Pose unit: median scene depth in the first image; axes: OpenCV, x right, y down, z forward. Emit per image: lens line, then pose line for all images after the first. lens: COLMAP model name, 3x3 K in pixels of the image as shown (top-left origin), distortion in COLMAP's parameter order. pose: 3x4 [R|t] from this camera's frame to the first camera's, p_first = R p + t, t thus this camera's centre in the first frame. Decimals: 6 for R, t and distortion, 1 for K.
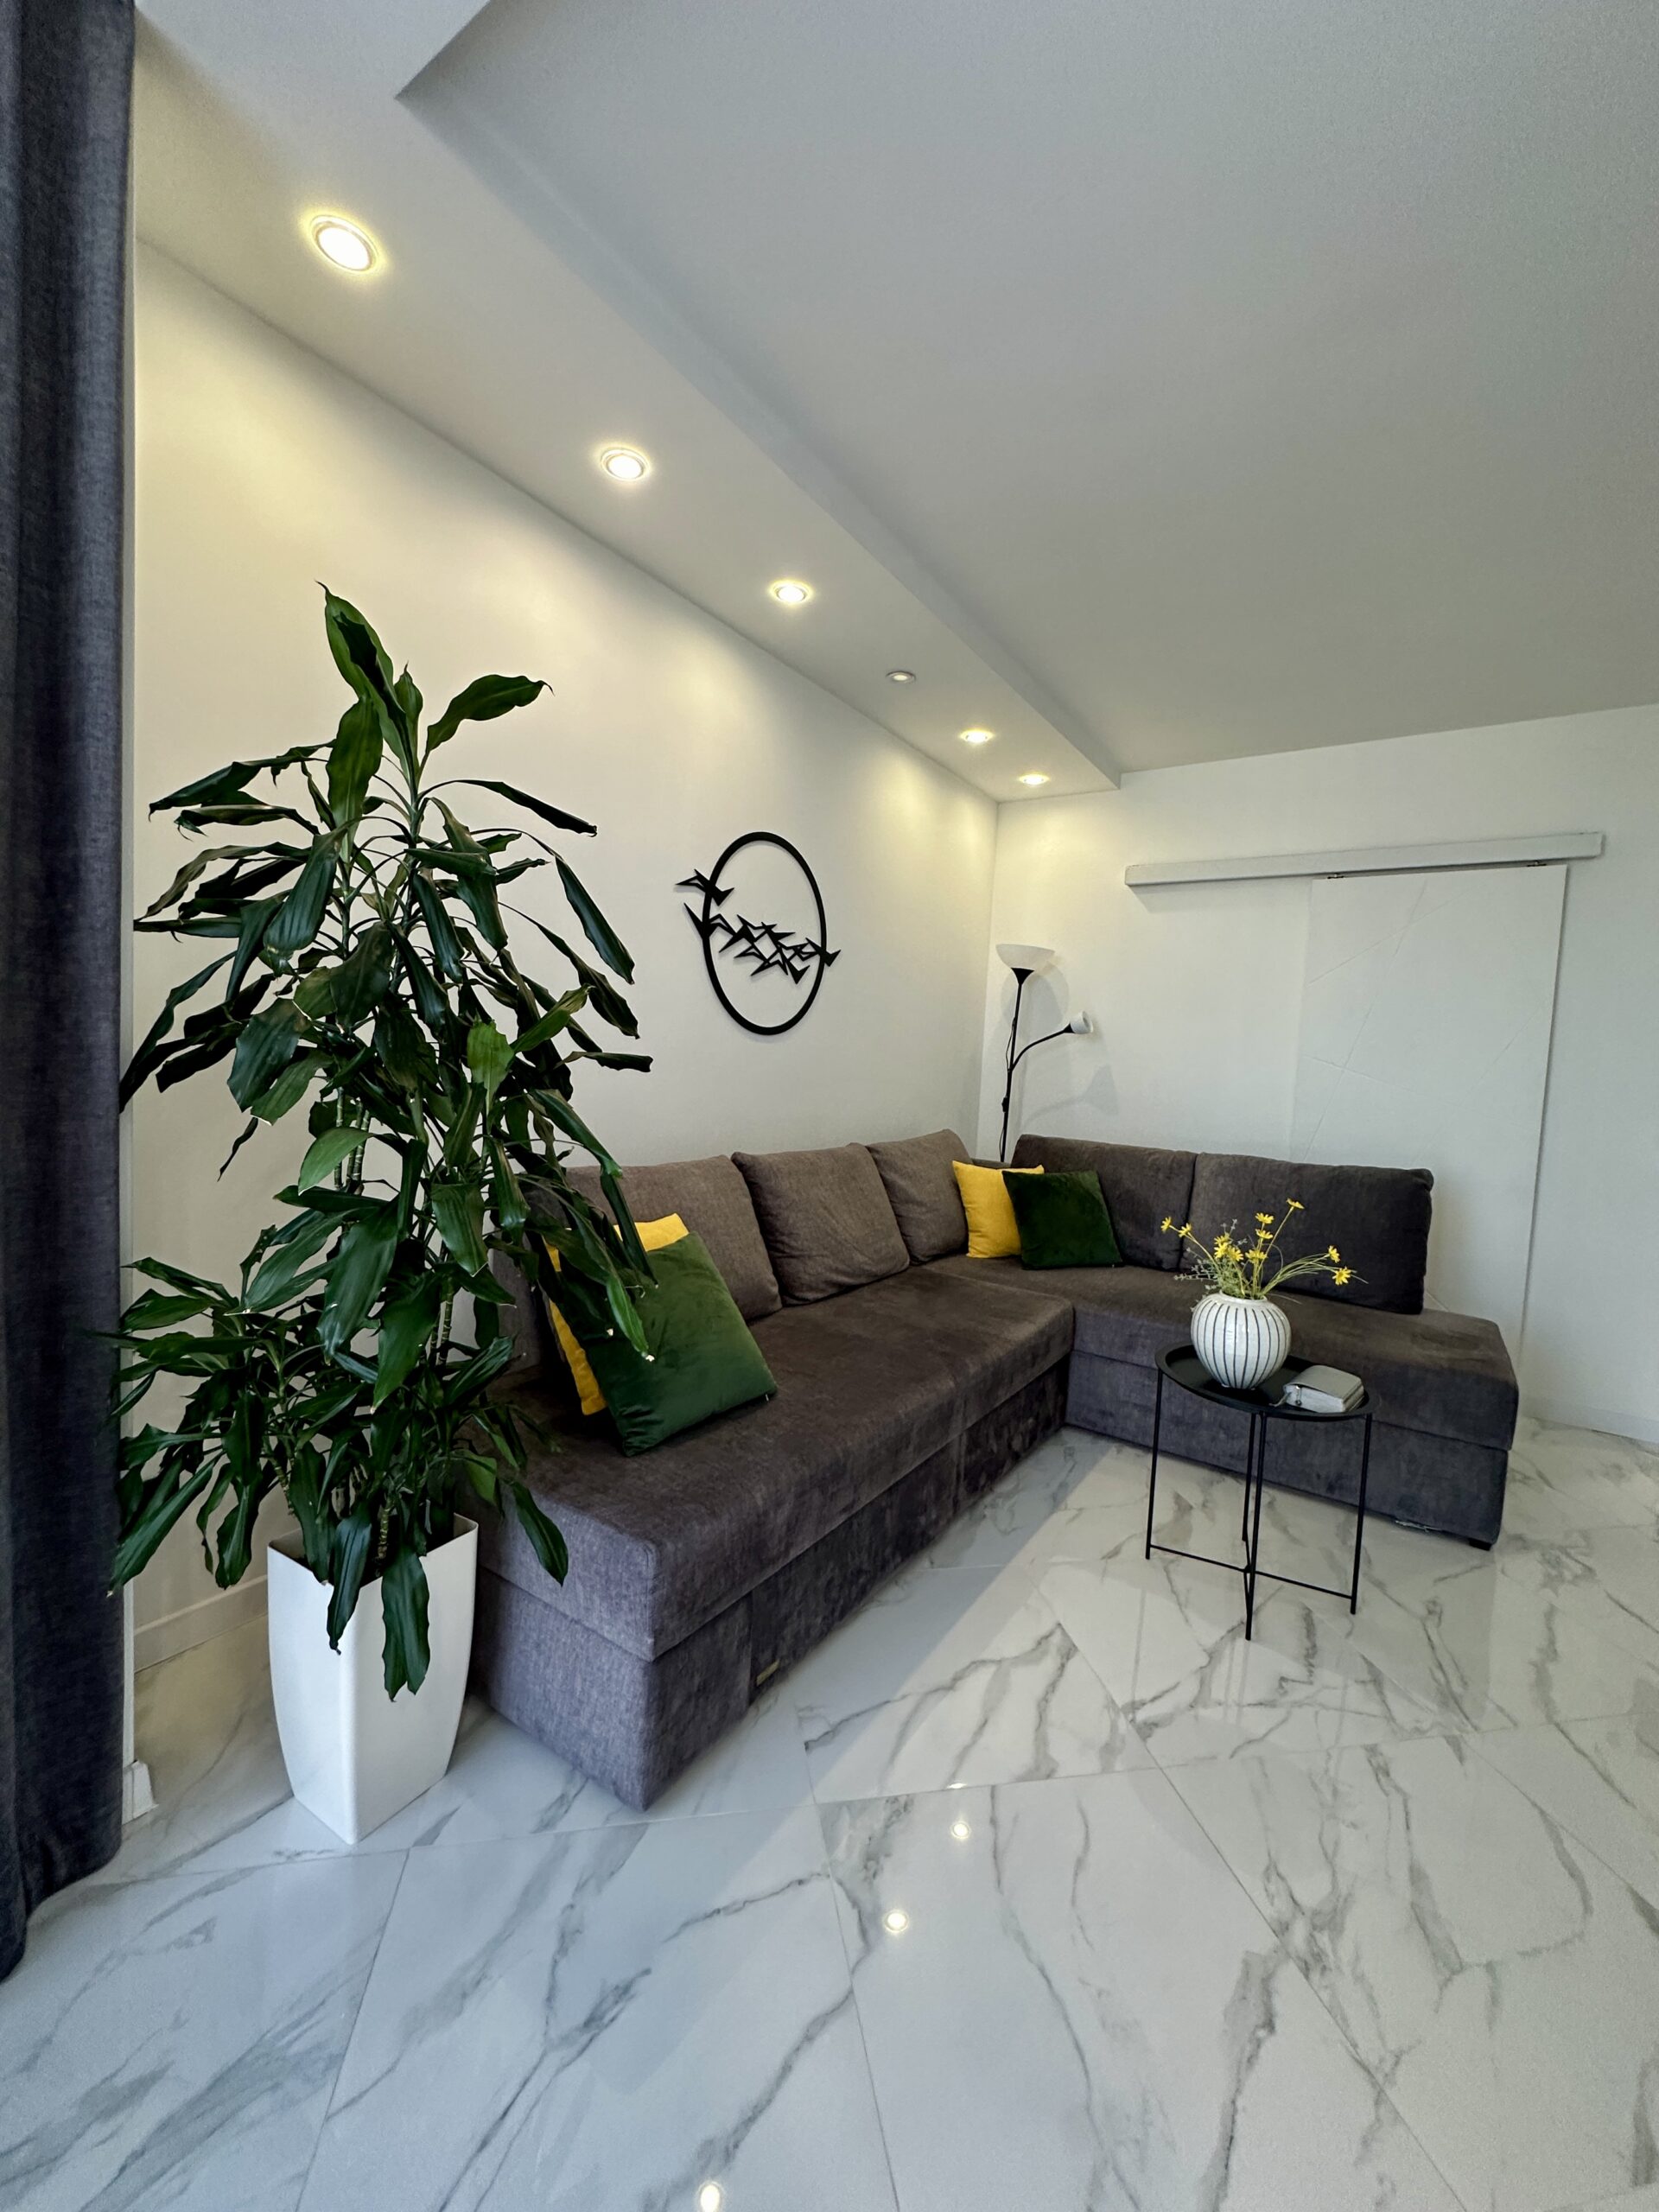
lens RADIAL K [[881.8, 0, 829.5], [0, 881.8, 1106.0], [0, 0, 1]] dist [-0.002108, 0.000195]
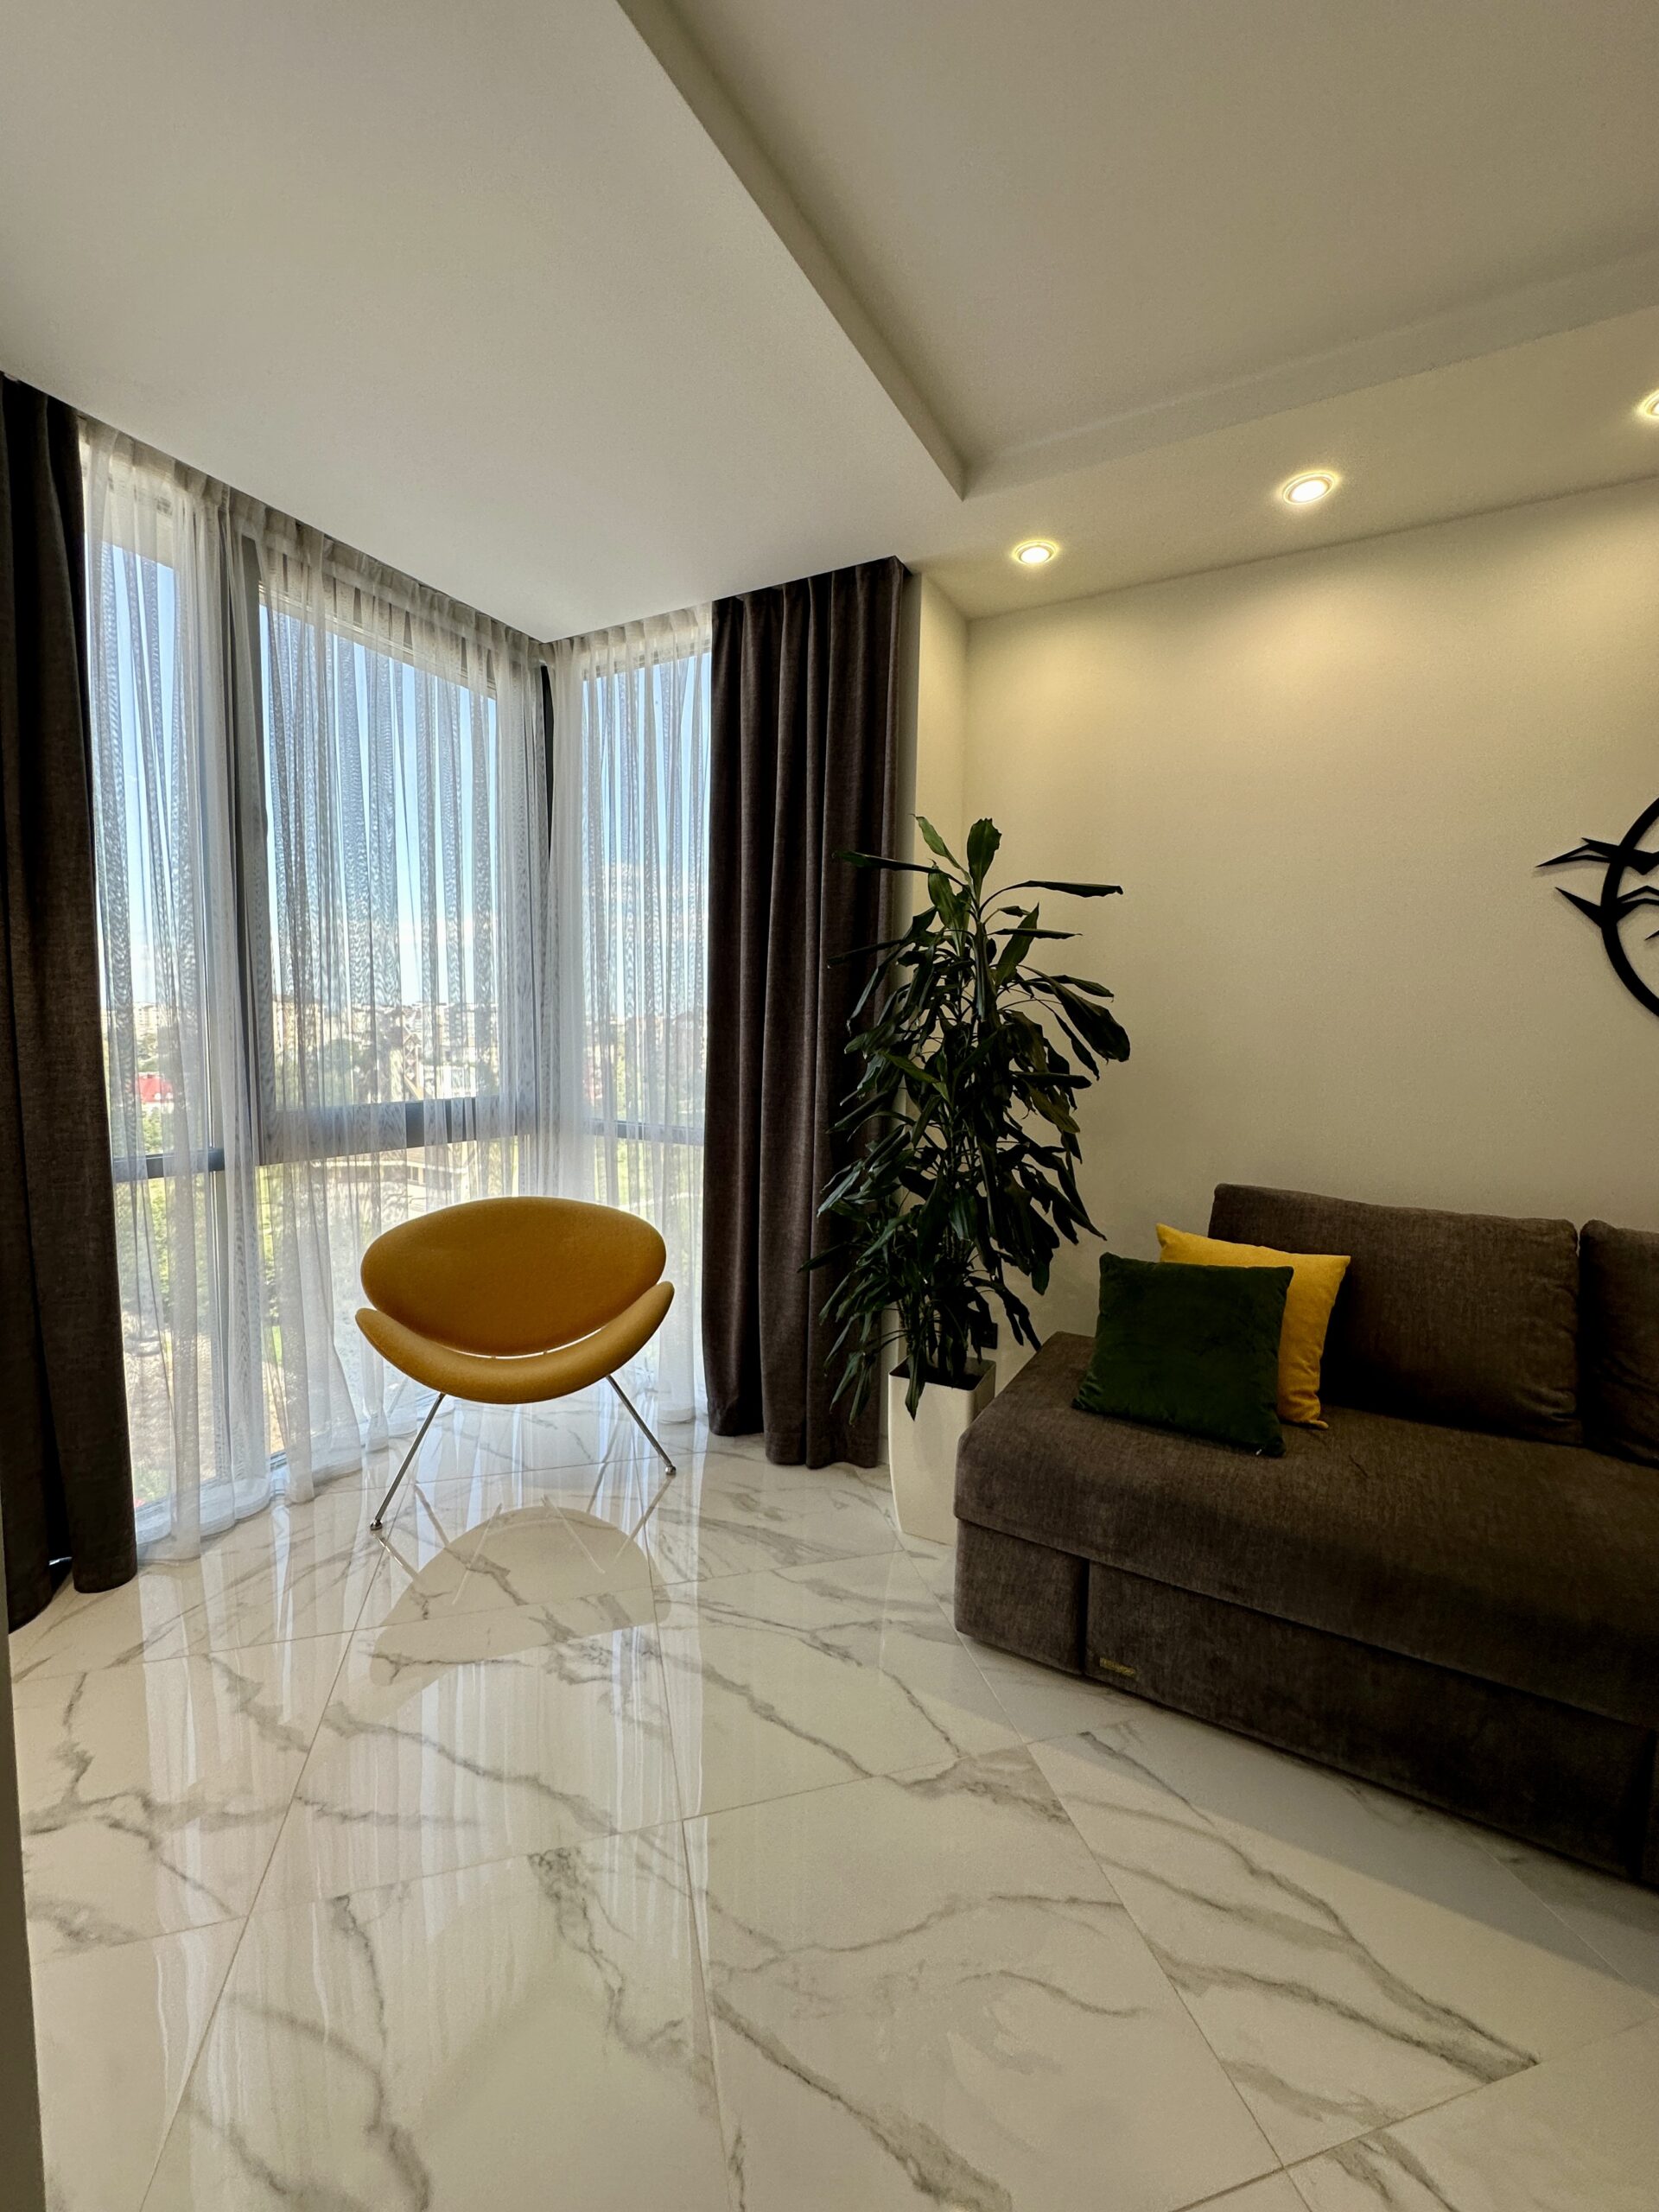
lens RADIAL K [[876.3, 0, 829.5], [0, 876.3, 1106.0], [0, 0, 1]] dist [-0.001223, 0.000333]
pose [[0.097752, 0.043634, -0.994254, 0.519618], [-0.077626, 0.996329, 0.036093, -0.017575], [0.992179, 0.073652, 0.100780, 0.294449]]
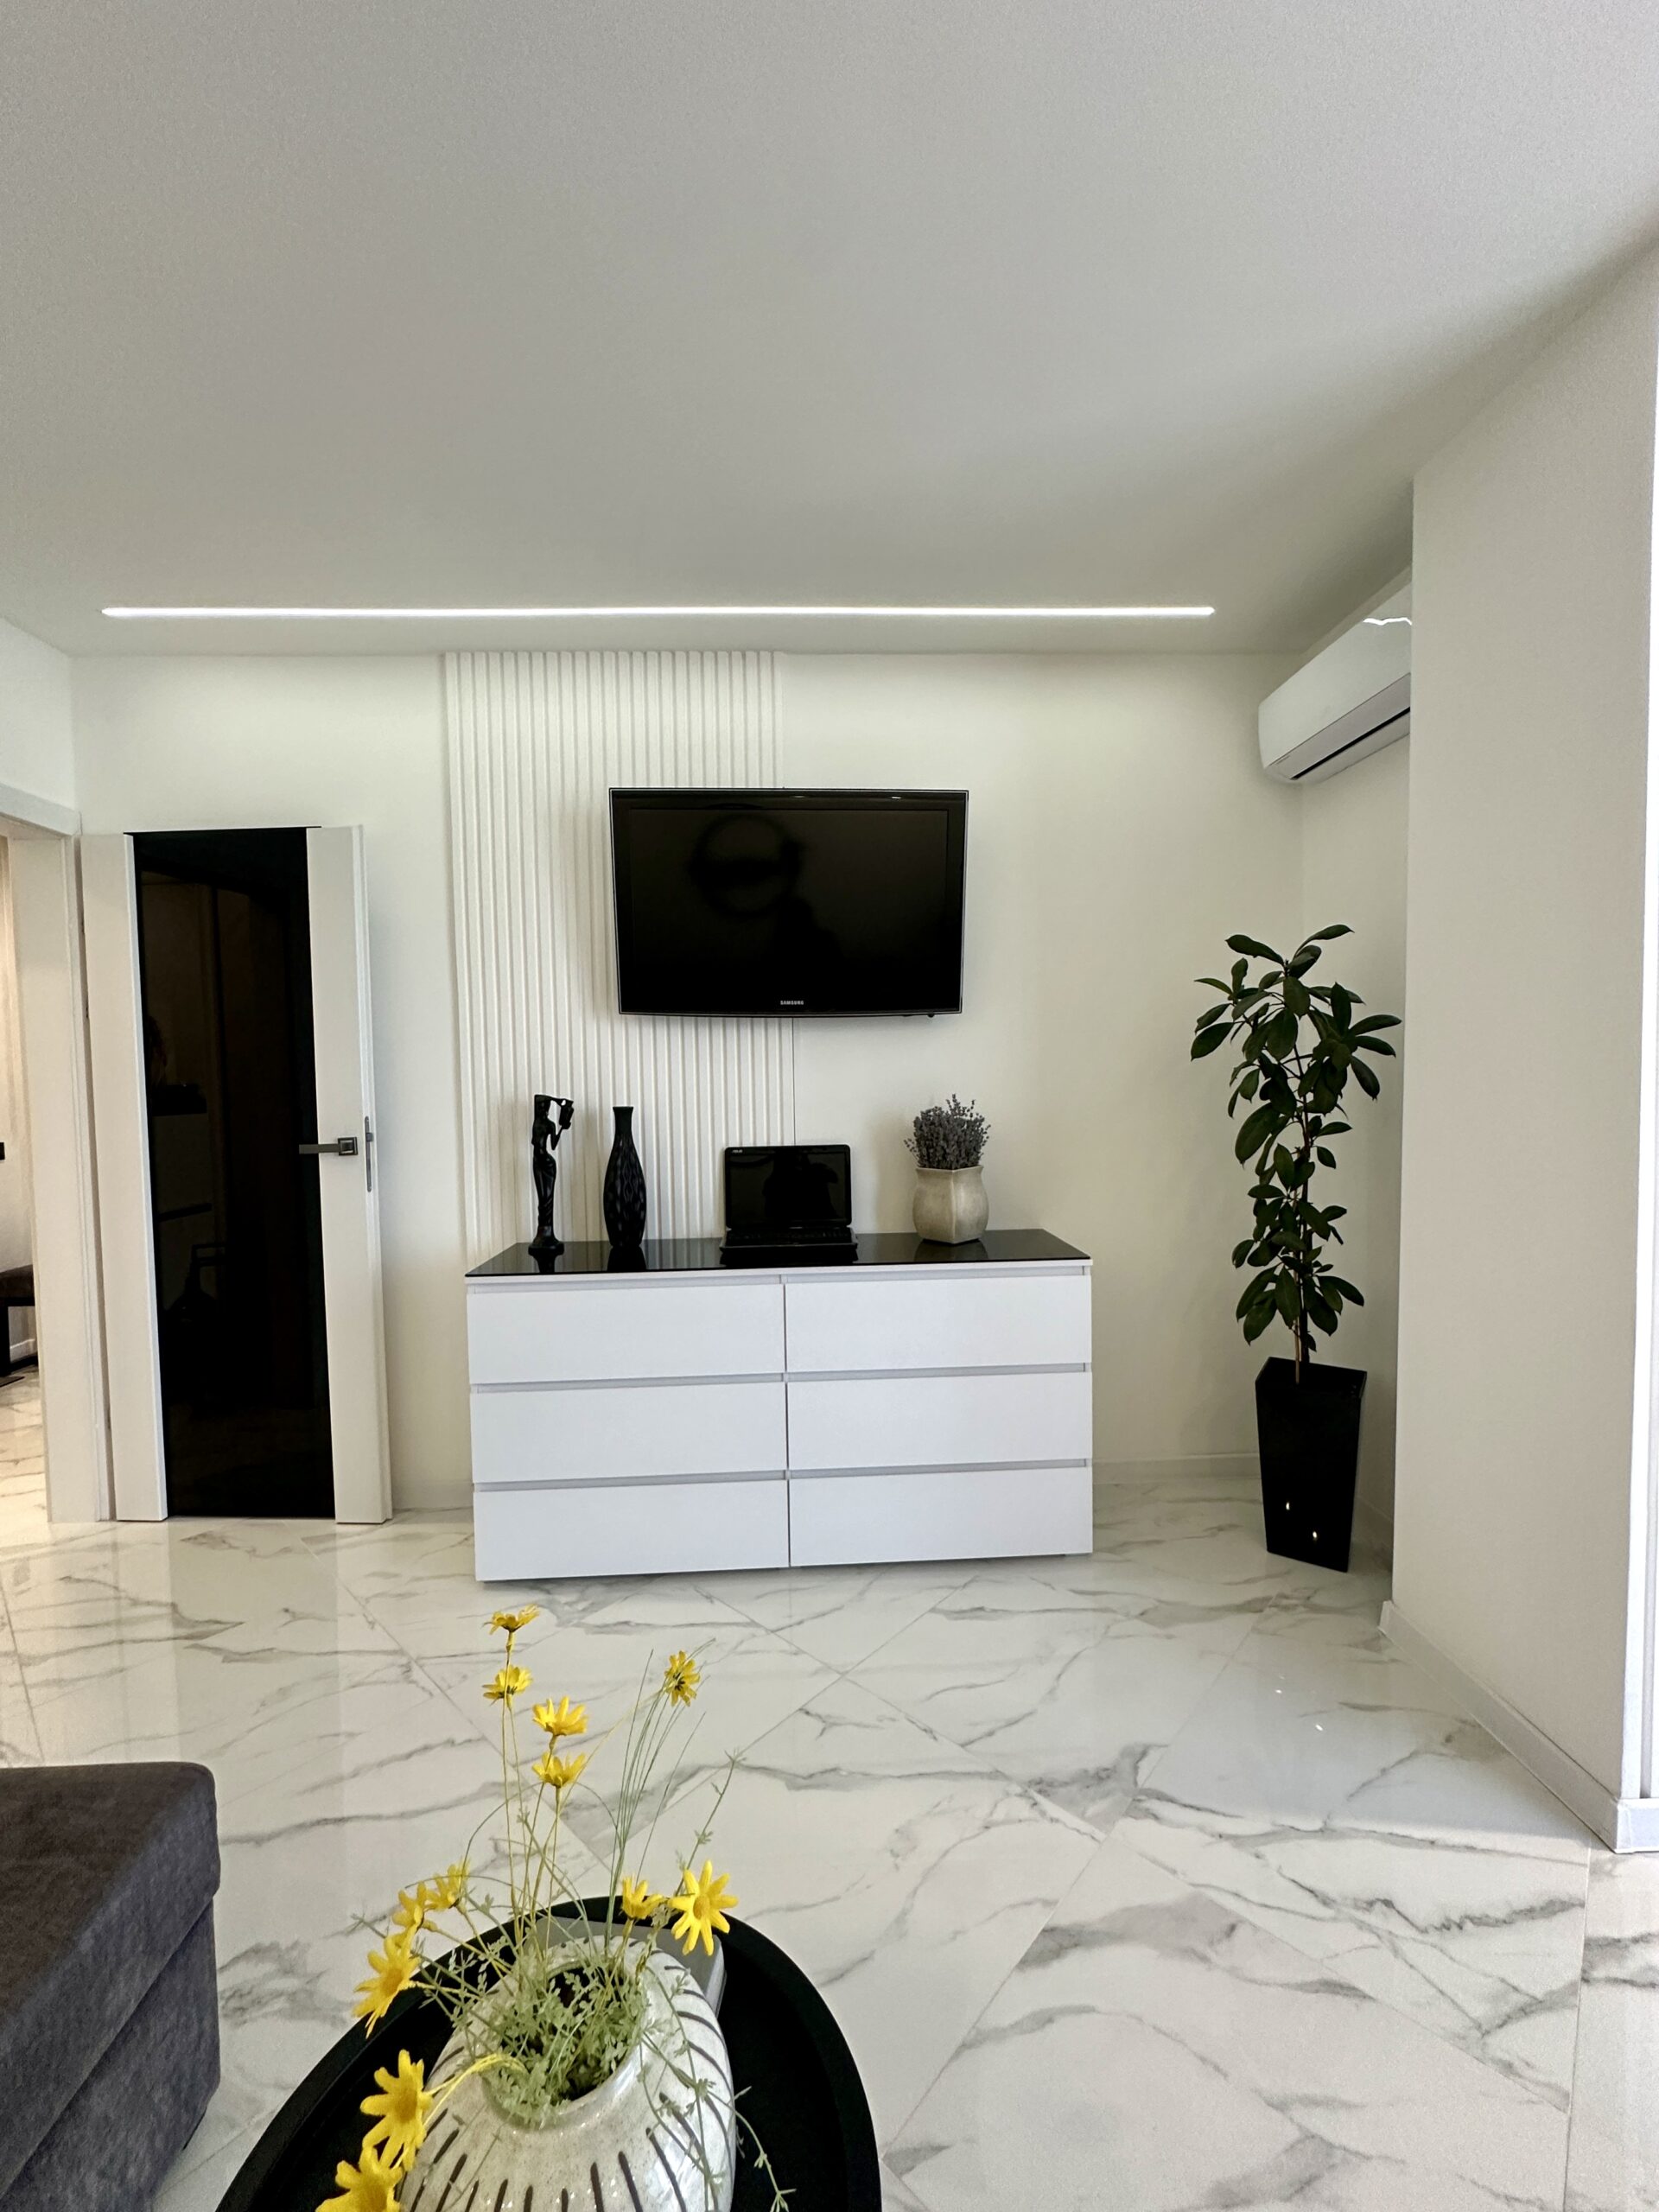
lens RADIAL K [[881.8, 0, 829.5], [0, 881.8, 1106.0], [0, 0, 1]] dist [-0.002108, 0.000195]
pose [[-0.587792, -0.070344, 0.805948, 0.158499], [0.037674, 0.992752, 0.114125, -0.073825], [-0.808135, 0.097445, -0.580881, 0.782902]]
